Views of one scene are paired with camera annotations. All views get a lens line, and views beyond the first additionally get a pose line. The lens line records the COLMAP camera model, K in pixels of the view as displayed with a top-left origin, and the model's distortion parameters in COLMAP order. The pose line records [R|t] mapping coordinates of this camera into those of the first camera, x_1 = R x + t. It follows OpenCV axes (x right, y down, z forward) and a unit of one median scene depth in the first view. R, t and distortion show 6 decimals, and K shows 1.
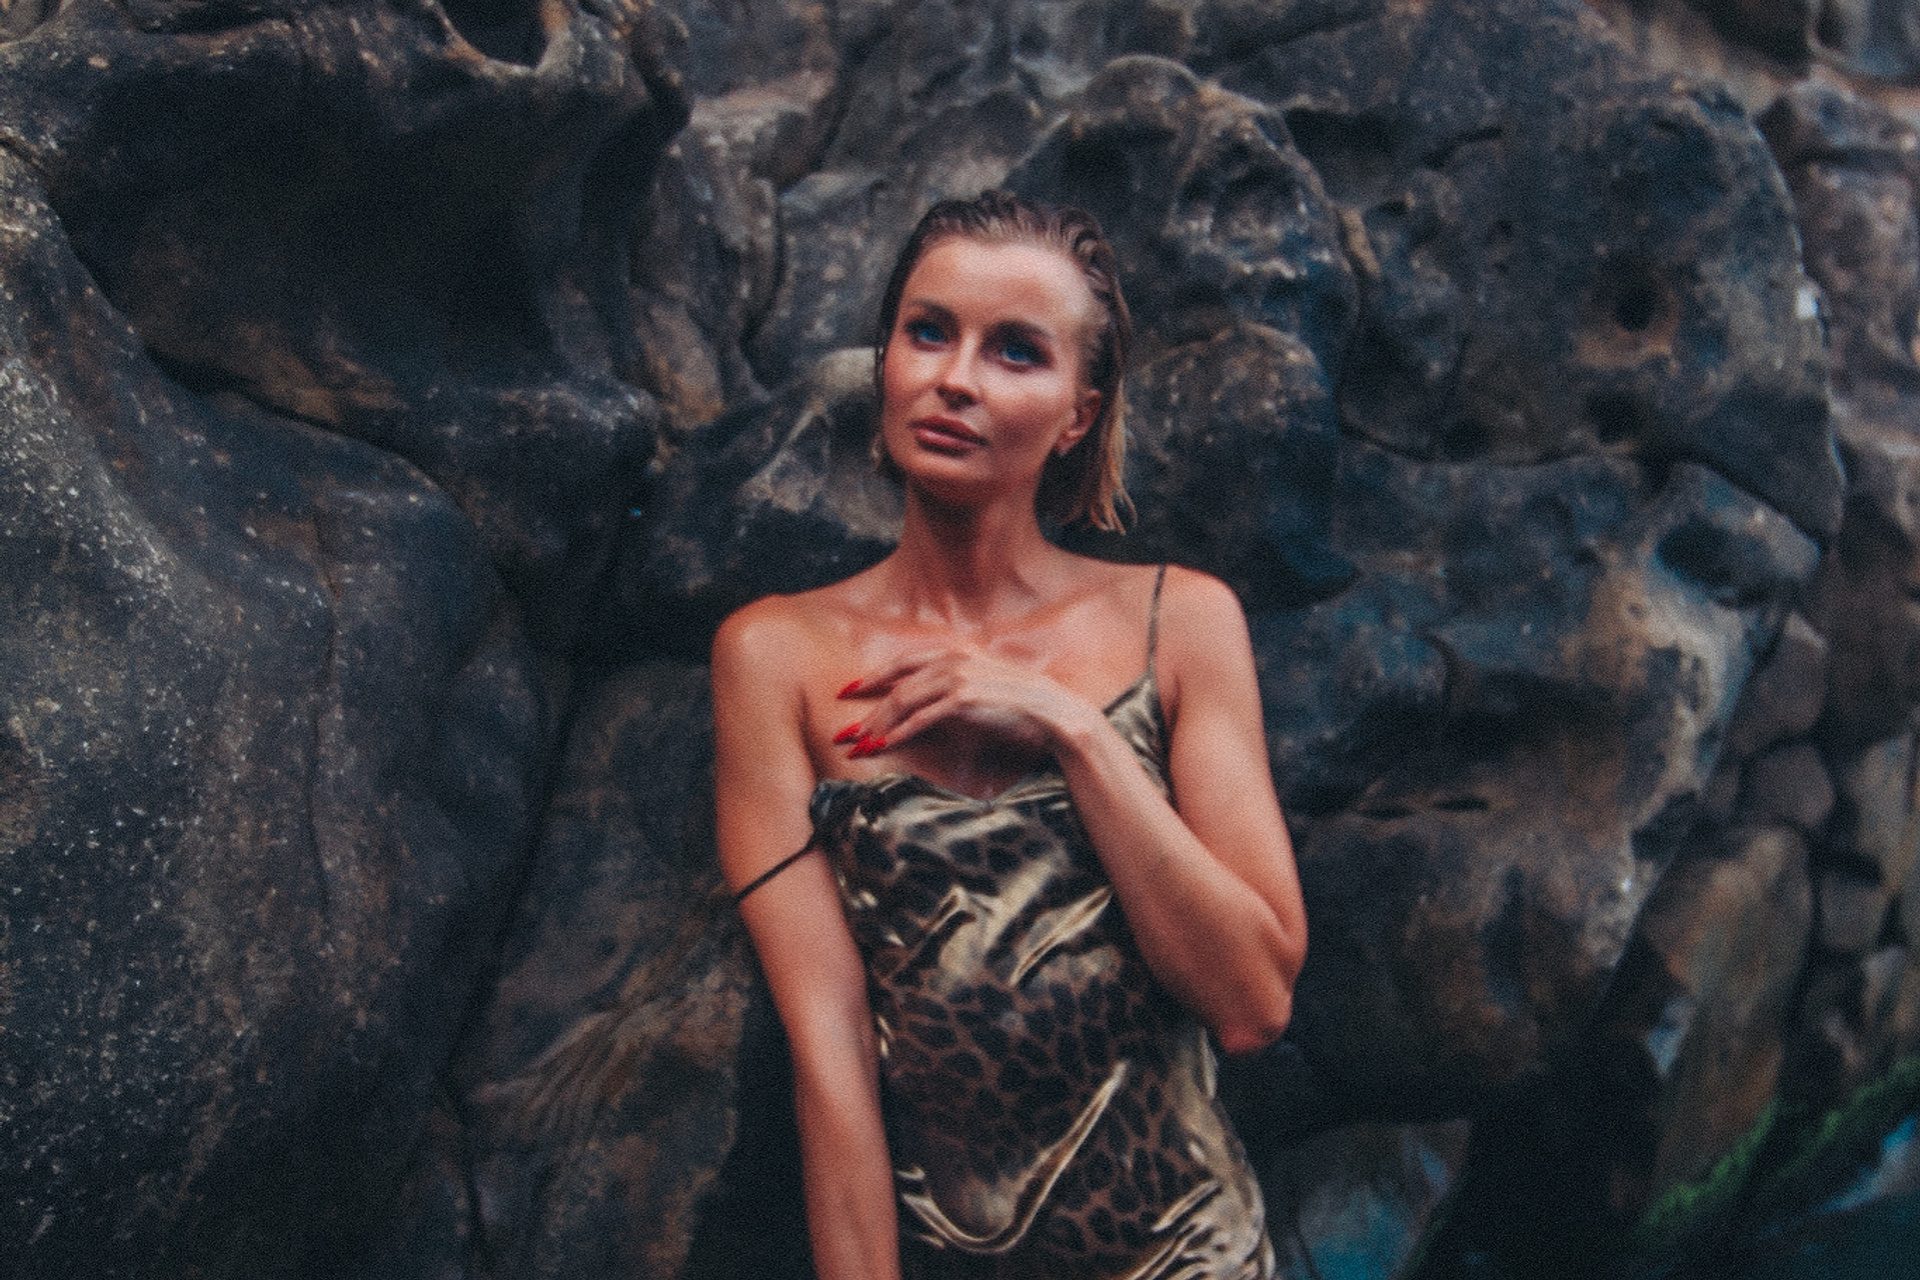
lens RADIAL K [[1986.2, 0, 1030.0], [0, 1986.2, 656.0], [0, 0, 1]] dist [-0.003203, -0.007265]
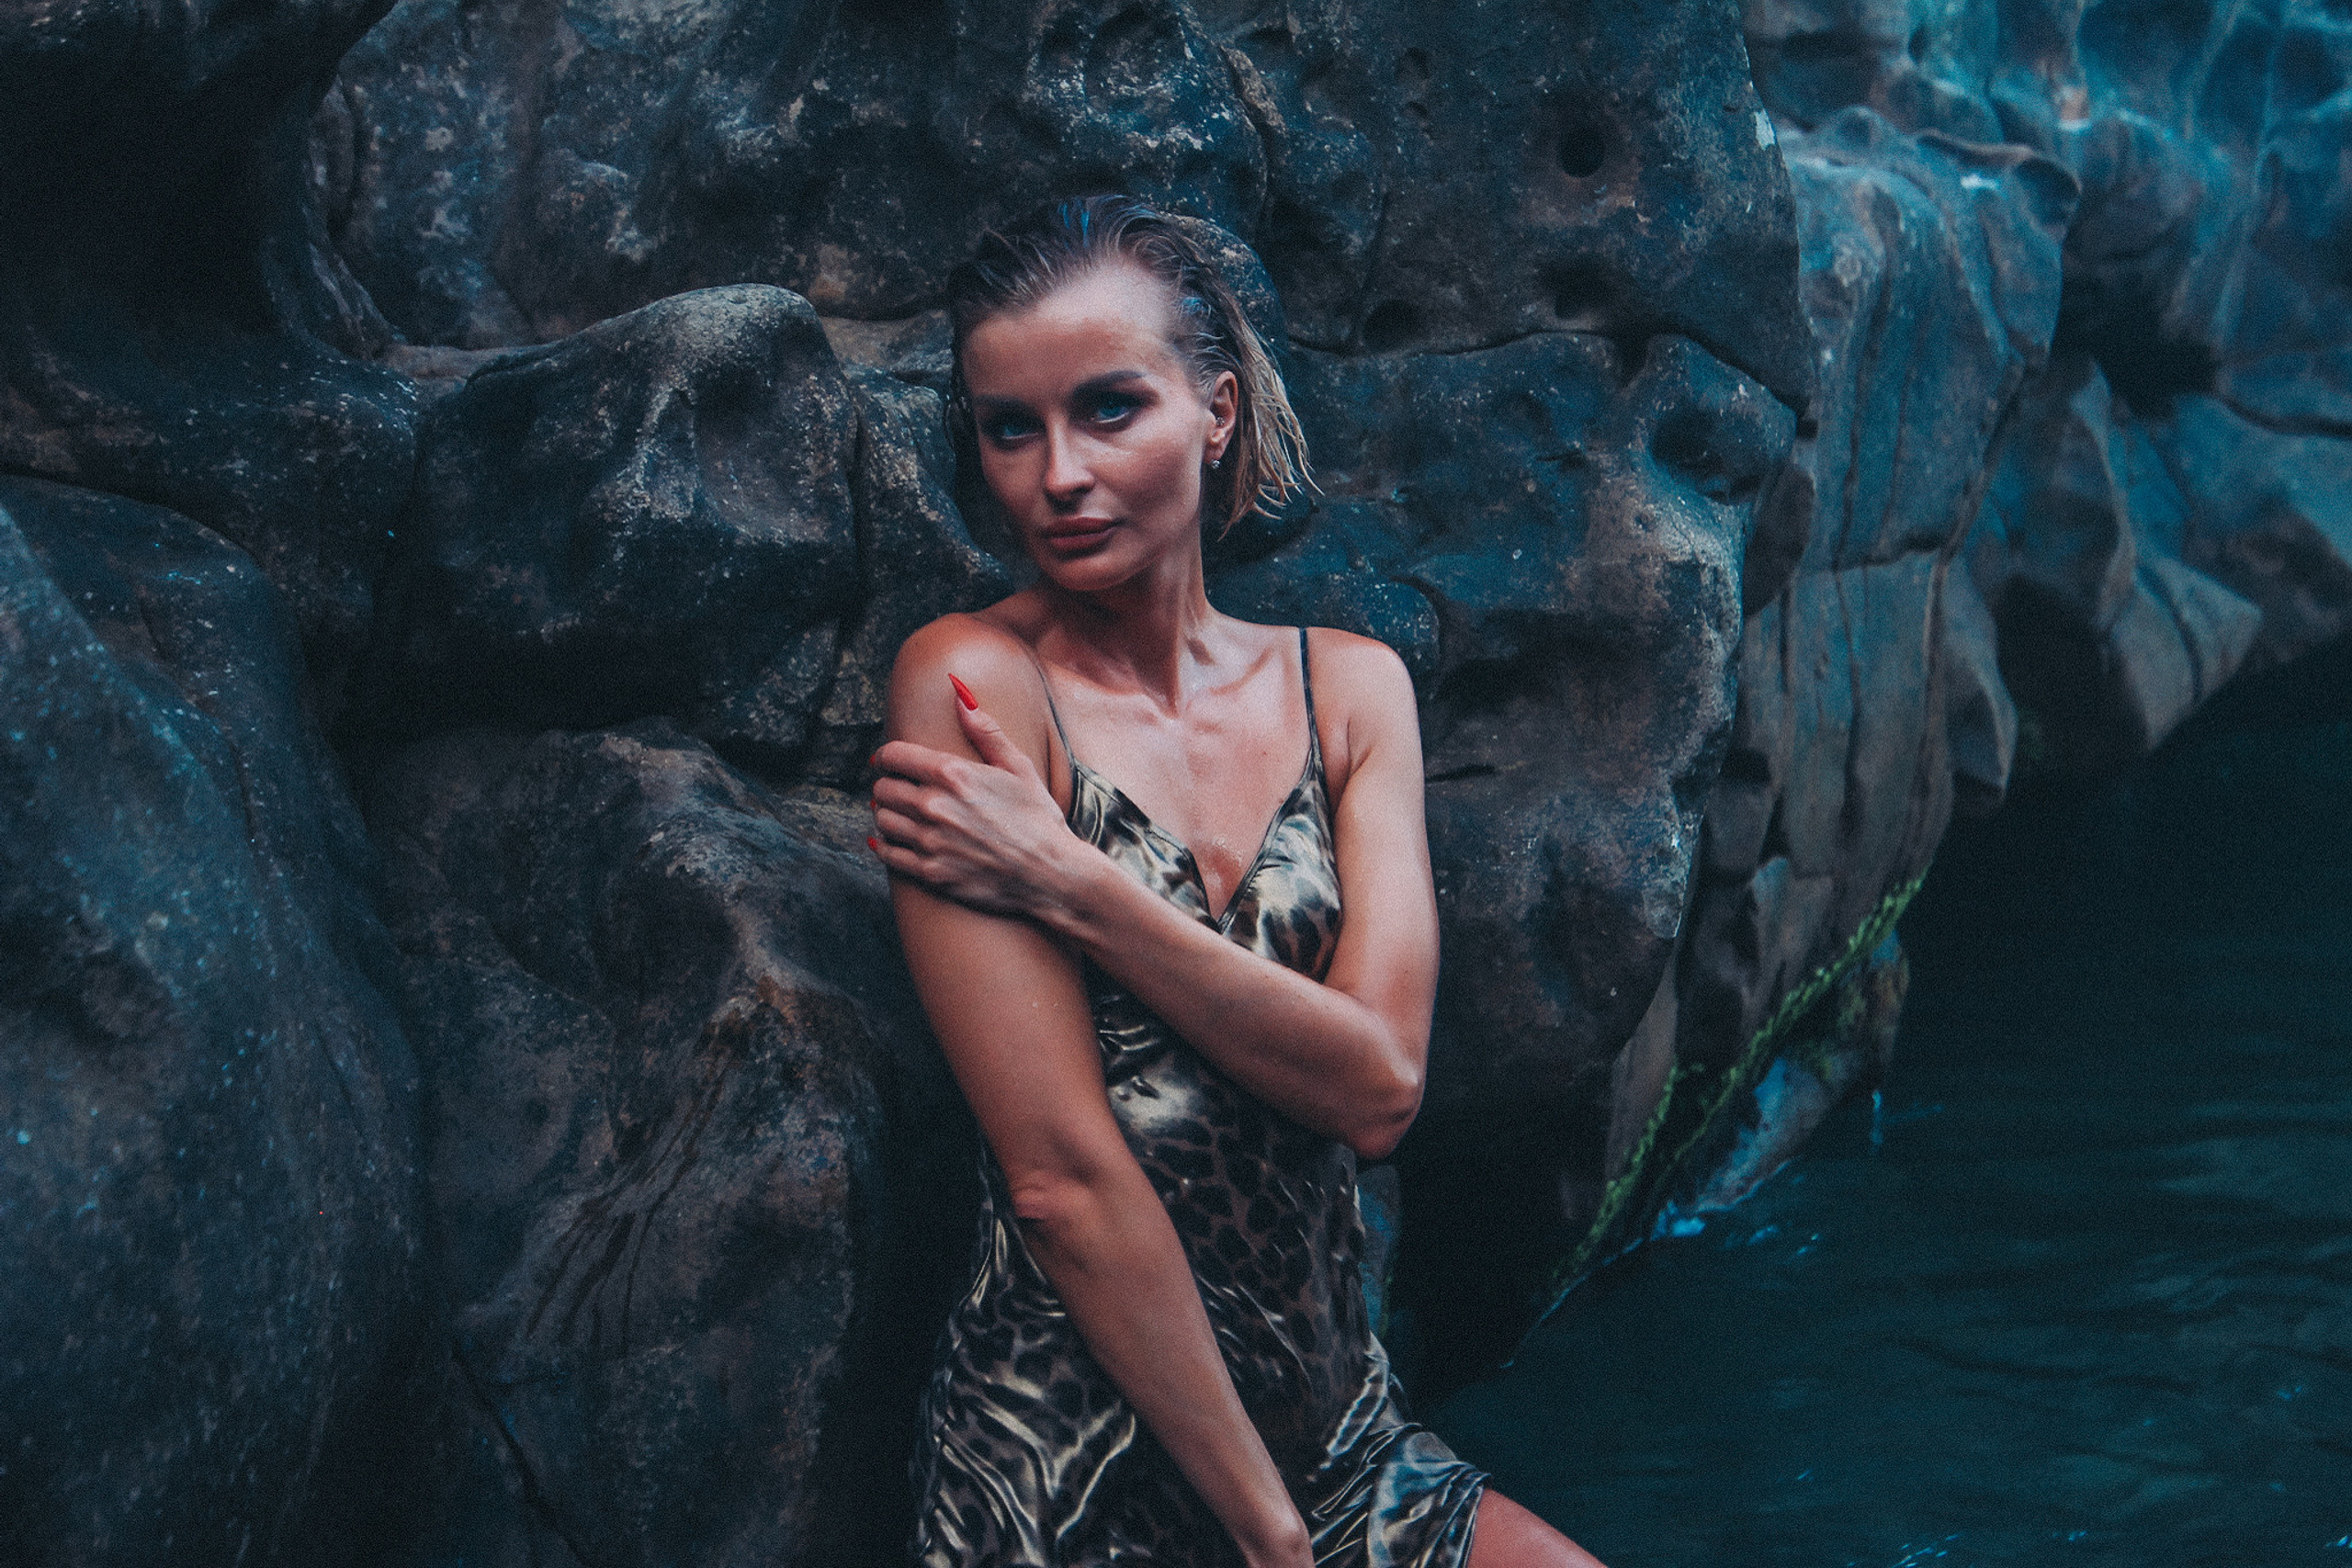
lens RADIAL K [[3075.5, 0, 1193.8], [0, 3075.5, 824.7], [0, 0, 1]] dist [0.044401, -0.014924]
pose [[0.939461, -0.142658, 0.311546, -0.301167], [0.110358, 0.986736, 0.119049, -0.071813], [-0.324397, -0.077461, 0.942744, -0.189911]]
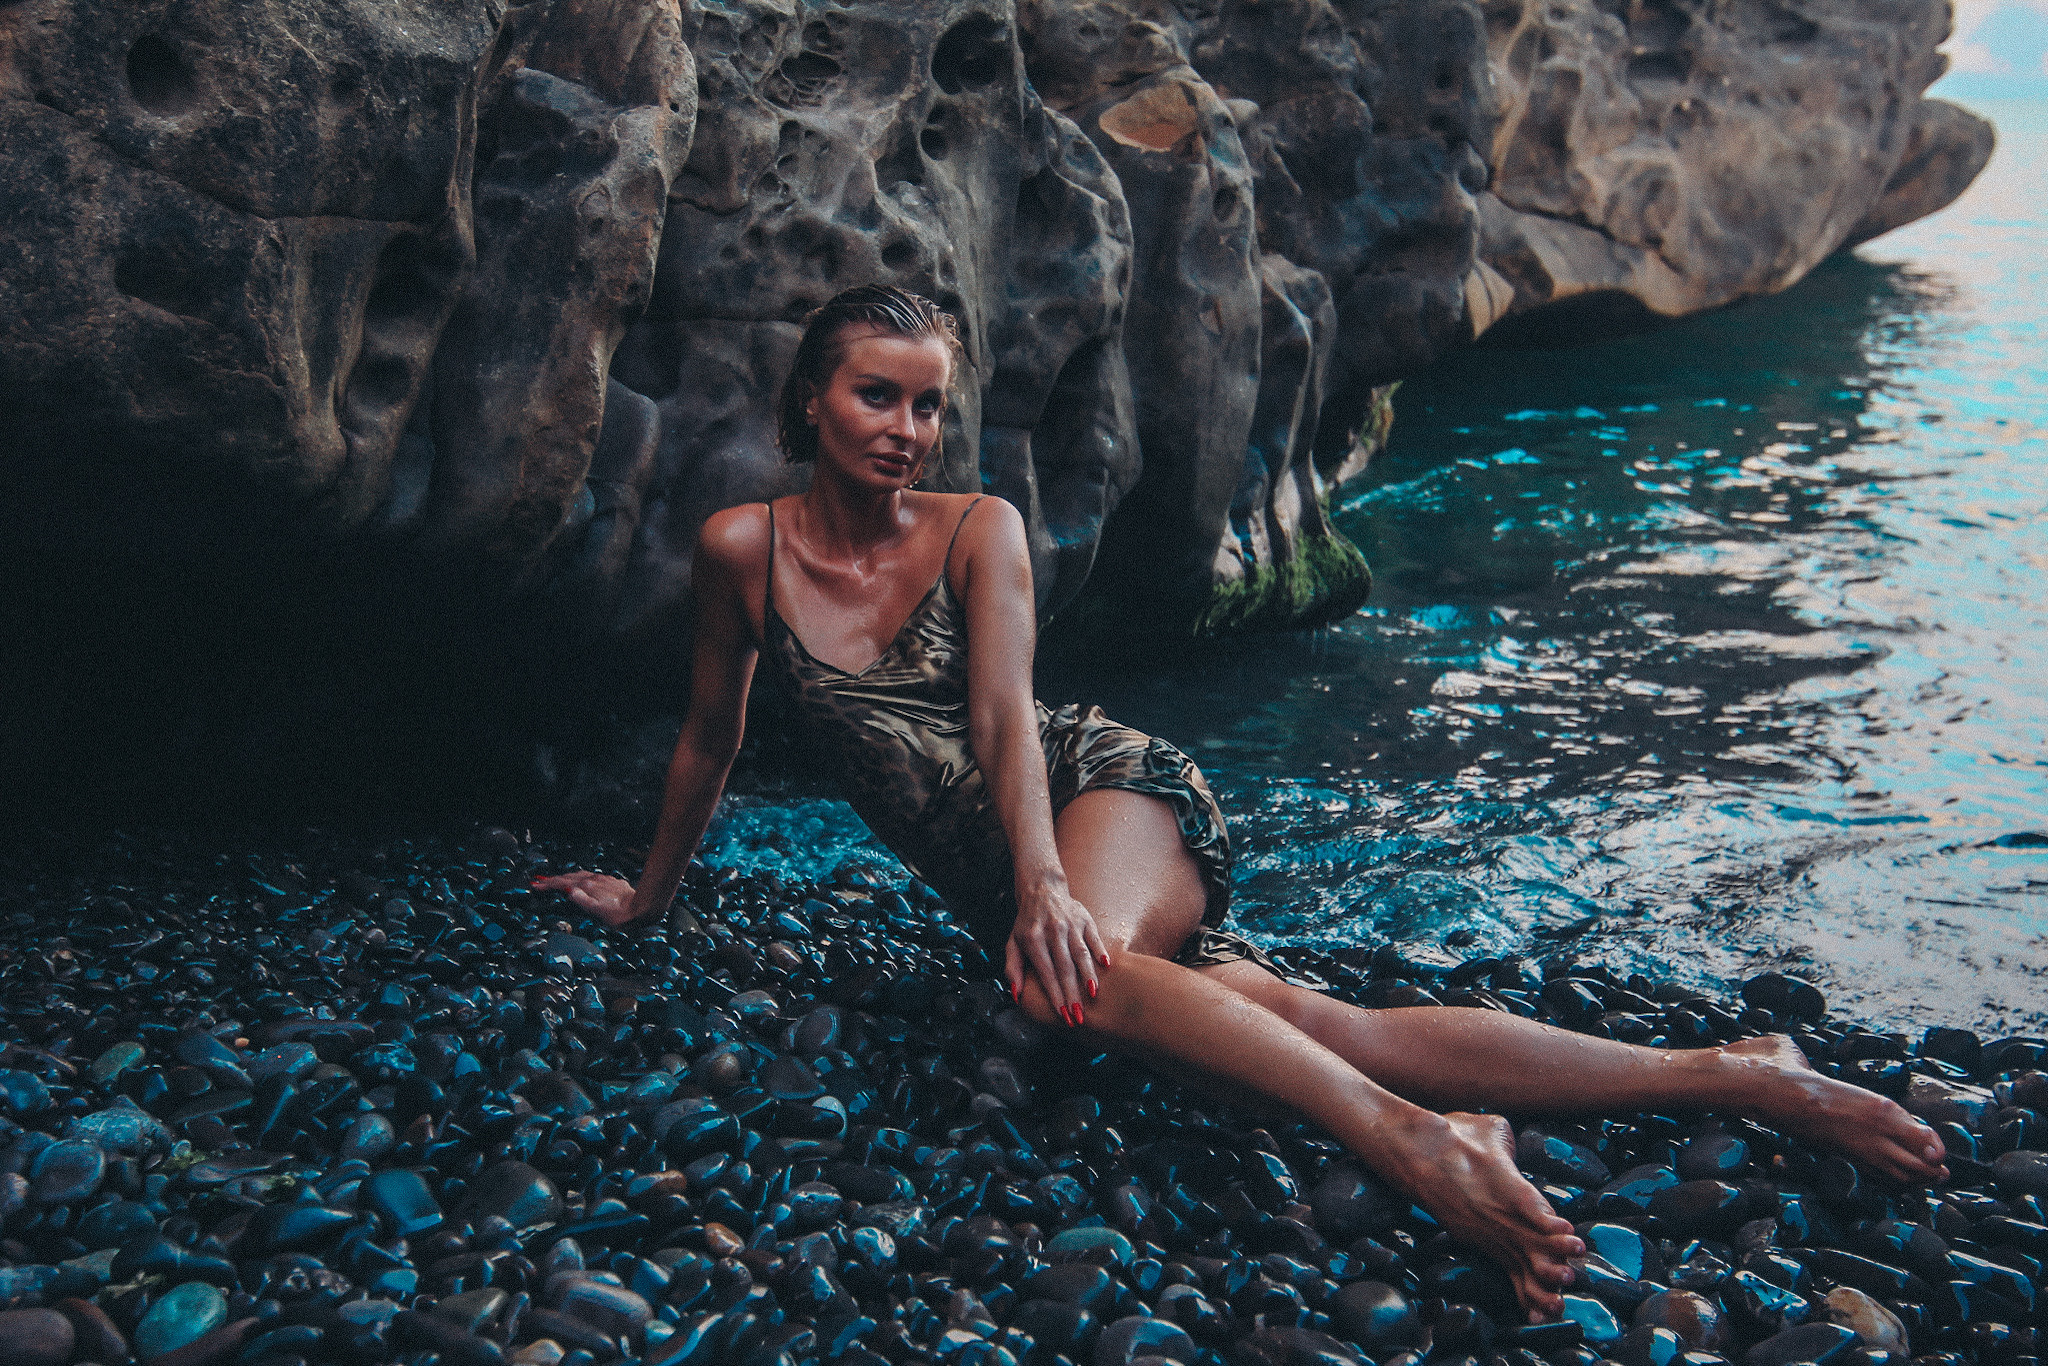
lens RADIAL K [[2161.9, 0, 1022.0], [0, 2161.9, 713.0], [0, 0, 1]] dist [0.017402, 0.021285]
pose [[0.869298, -0.130210, 0.476830, -1.791099], [0.014421, 0.970949, 0.238851, -0.054299], [-0.494078, -0.200756, 0.845922, -1.449278]]
